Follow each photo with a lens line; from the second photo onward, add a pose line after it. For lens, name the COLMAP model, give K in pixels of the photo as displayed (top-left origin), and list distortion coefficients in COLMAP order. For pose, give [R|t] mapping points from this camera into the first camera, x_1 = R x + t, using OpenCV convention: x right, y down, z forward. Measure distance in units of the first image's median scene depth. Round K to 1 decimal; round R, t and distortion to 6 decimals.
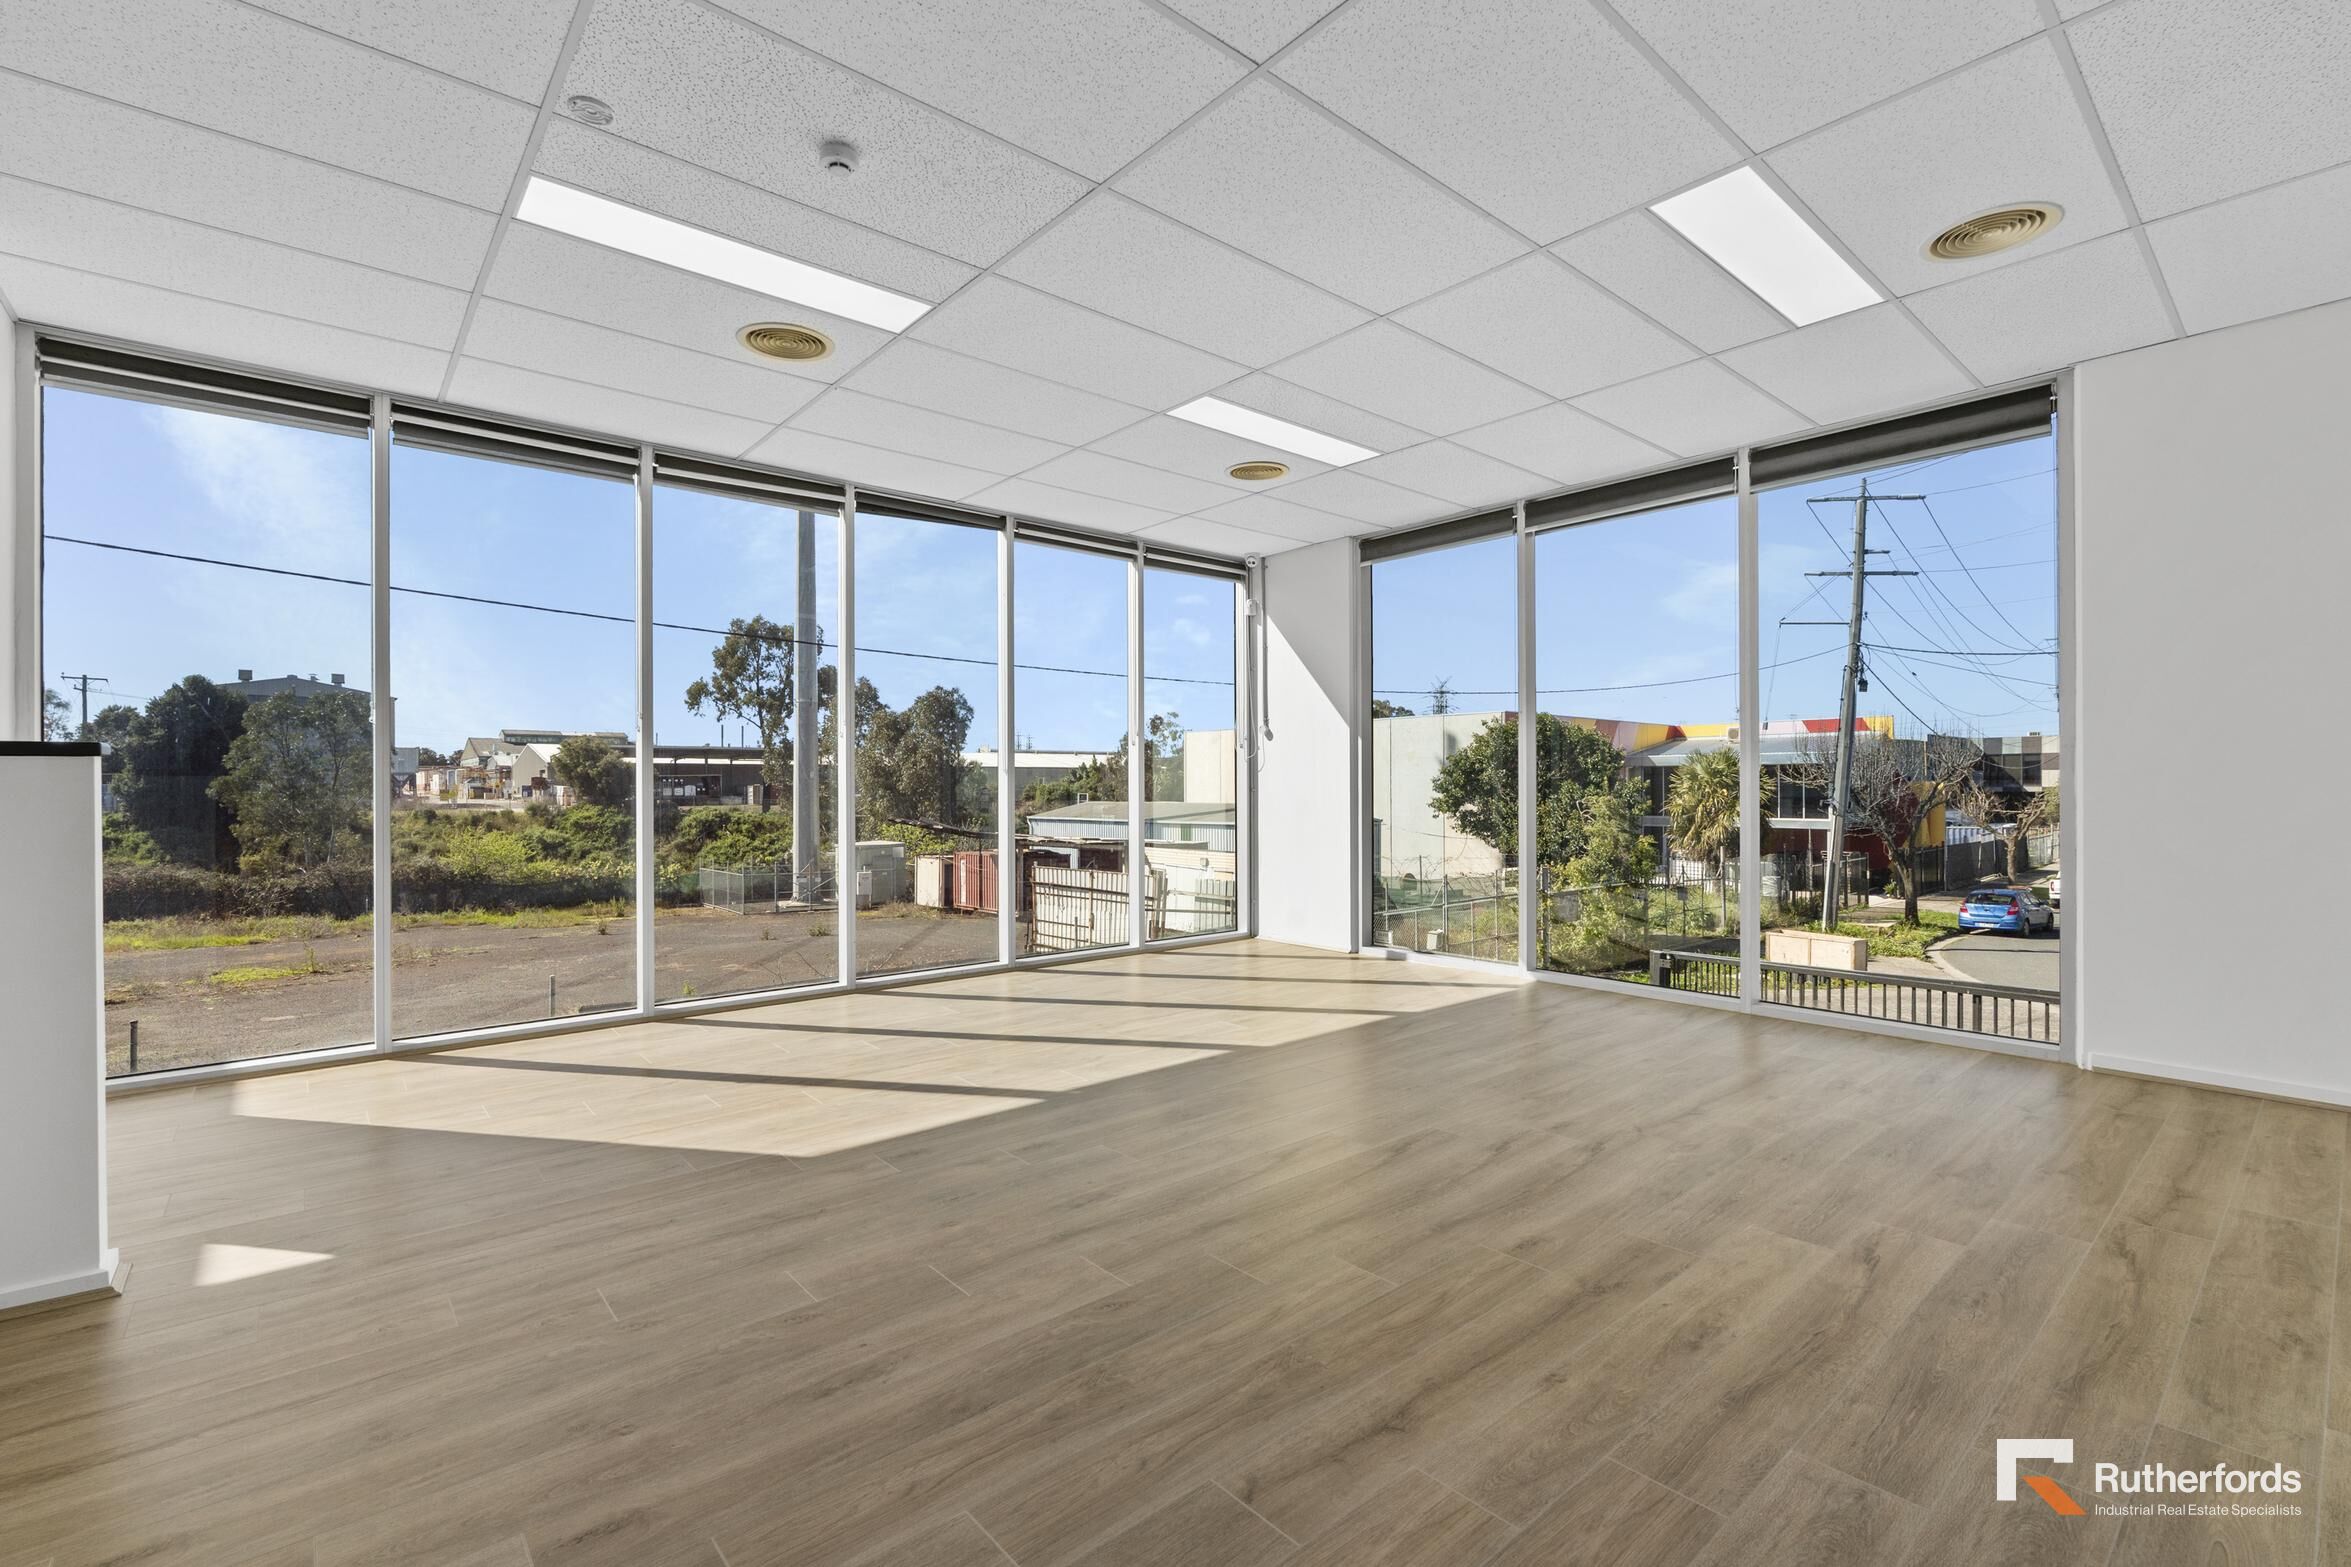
lens RADIAL K [[1043.2, 0, 1183.5], [0, 1043.2, 786.3], [0, 0, 1]] dist [-0.000689, 0.000725]
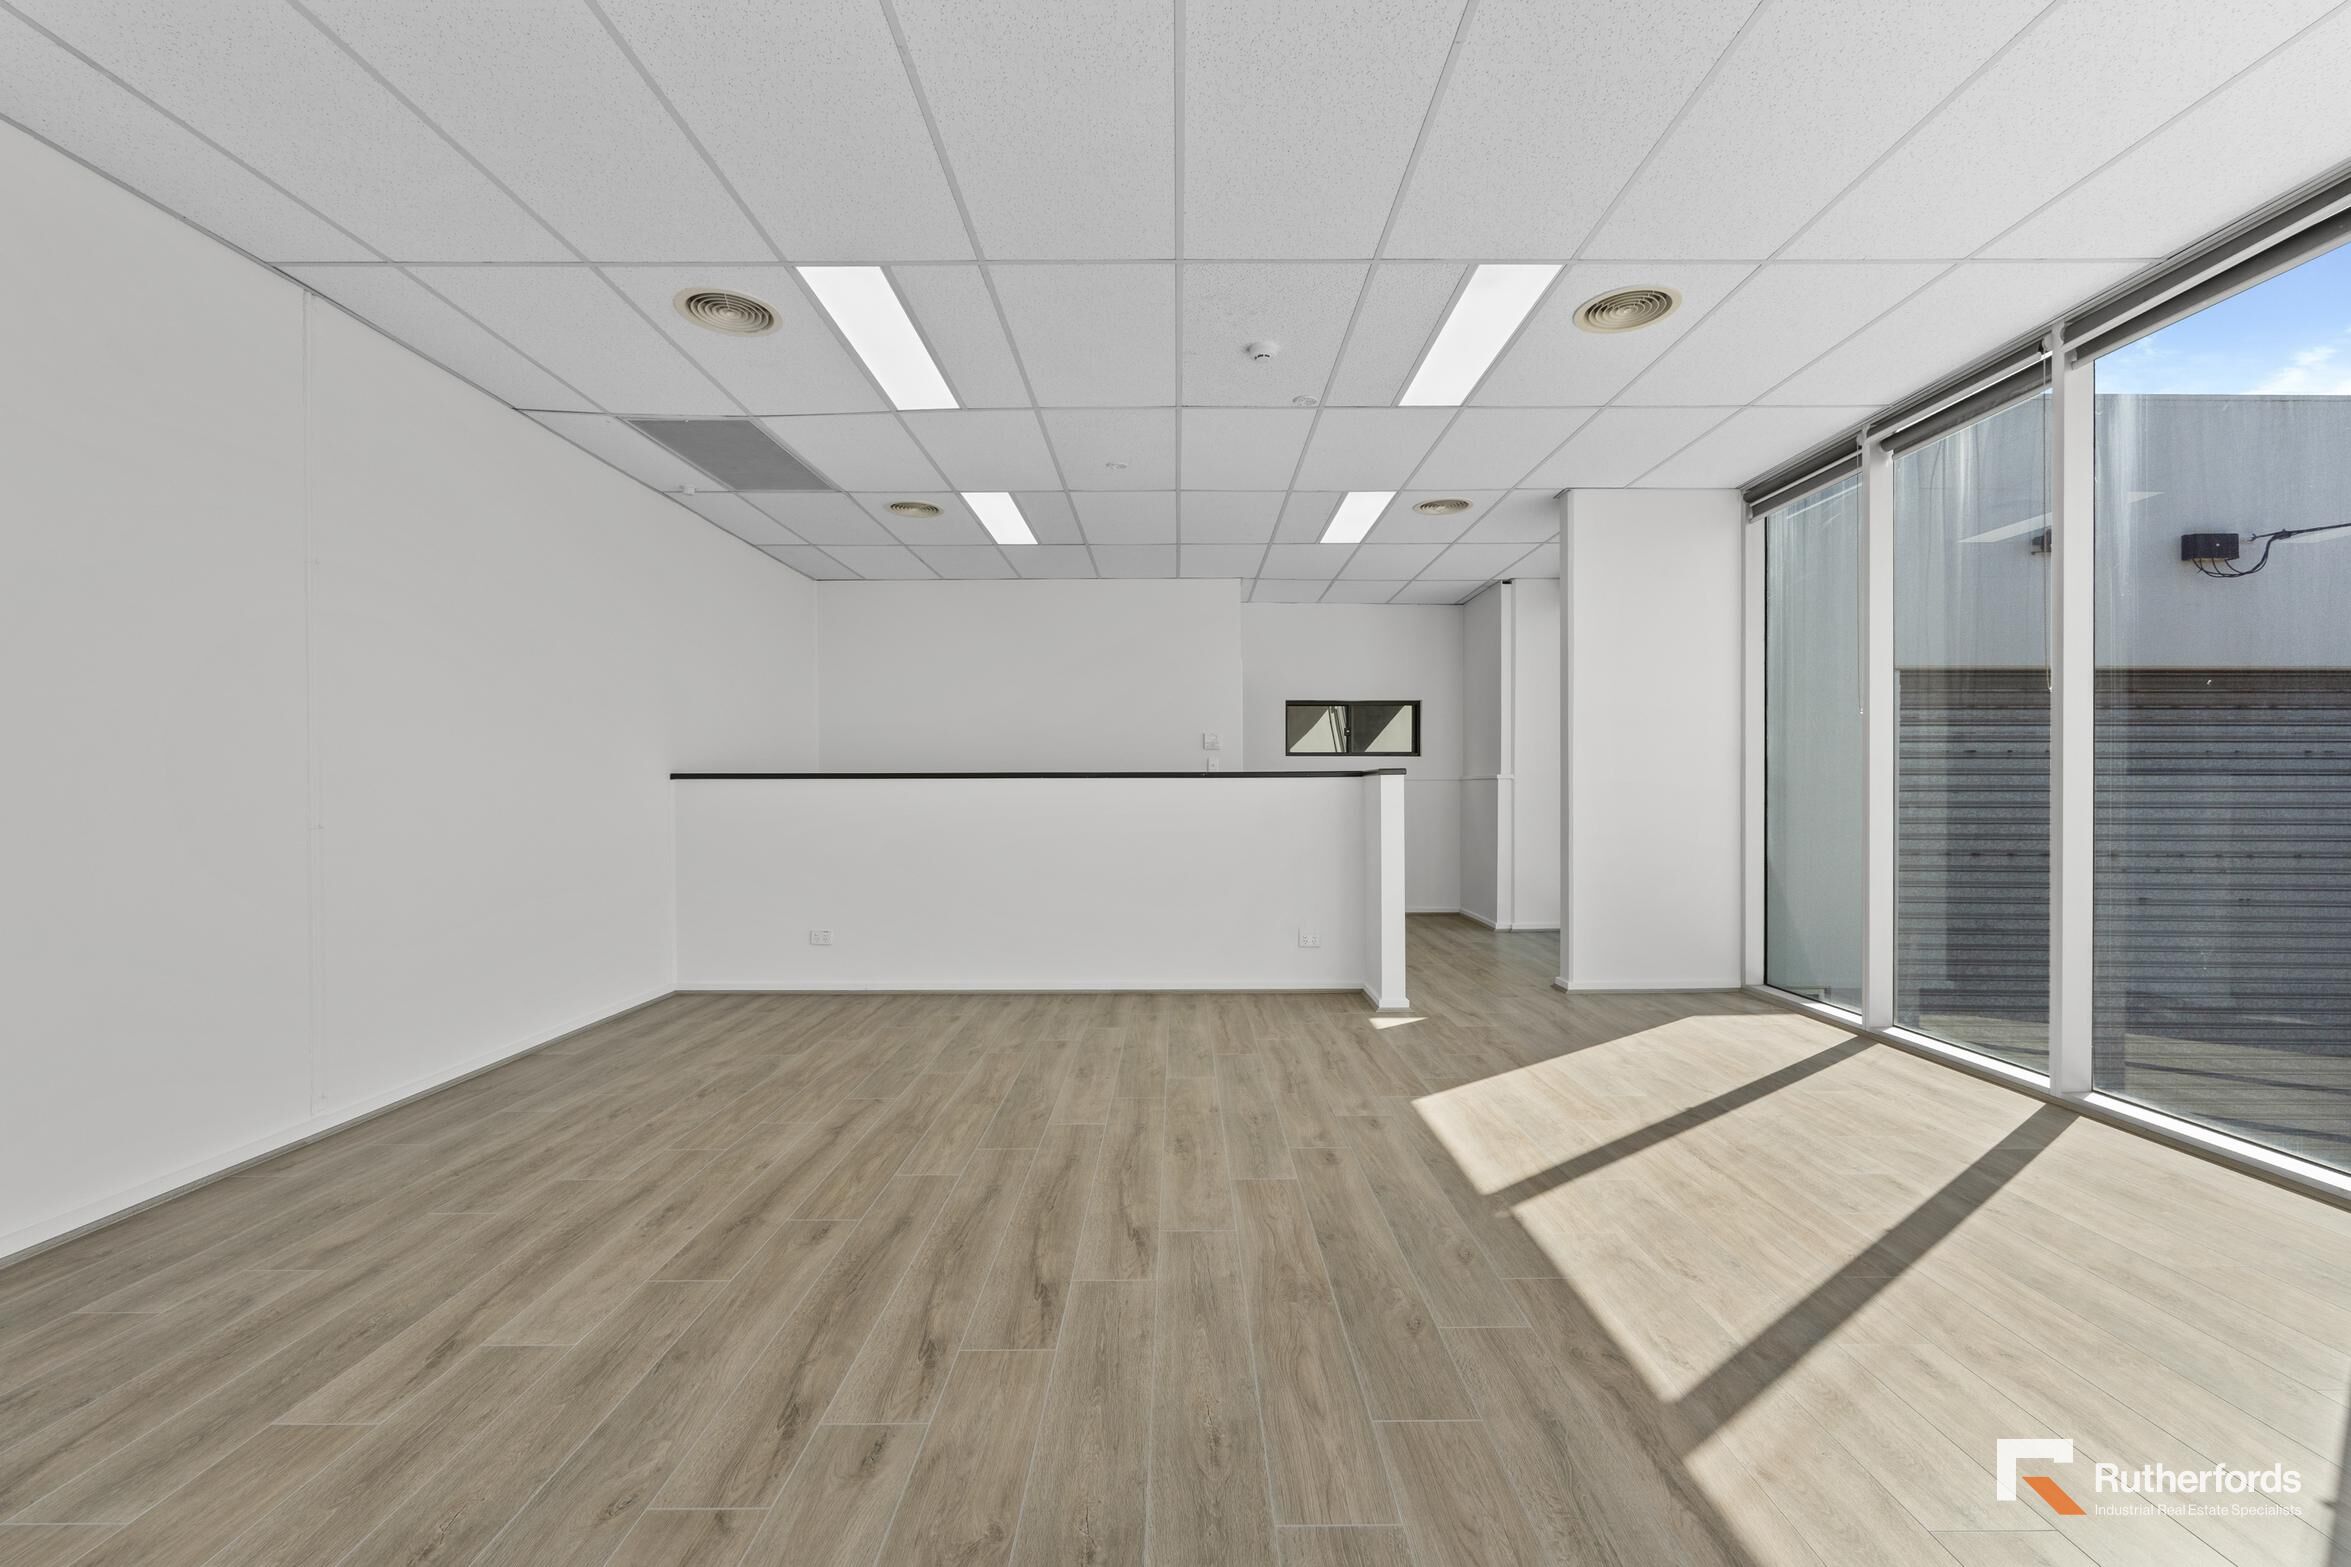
lens RADIAL K [[1043.2, 0, 1183.5], [0, 1043.2, 786.3], [0, 0, 1]] dist [-0.000689, 0.000725]
pose [[-0.660886, 0.003132, -0.750480, 0.880352], [0.006514, 0.999978, -0.001562, -0.006000], [0.750458, -0.005921, -0.660892, 1.986434]]
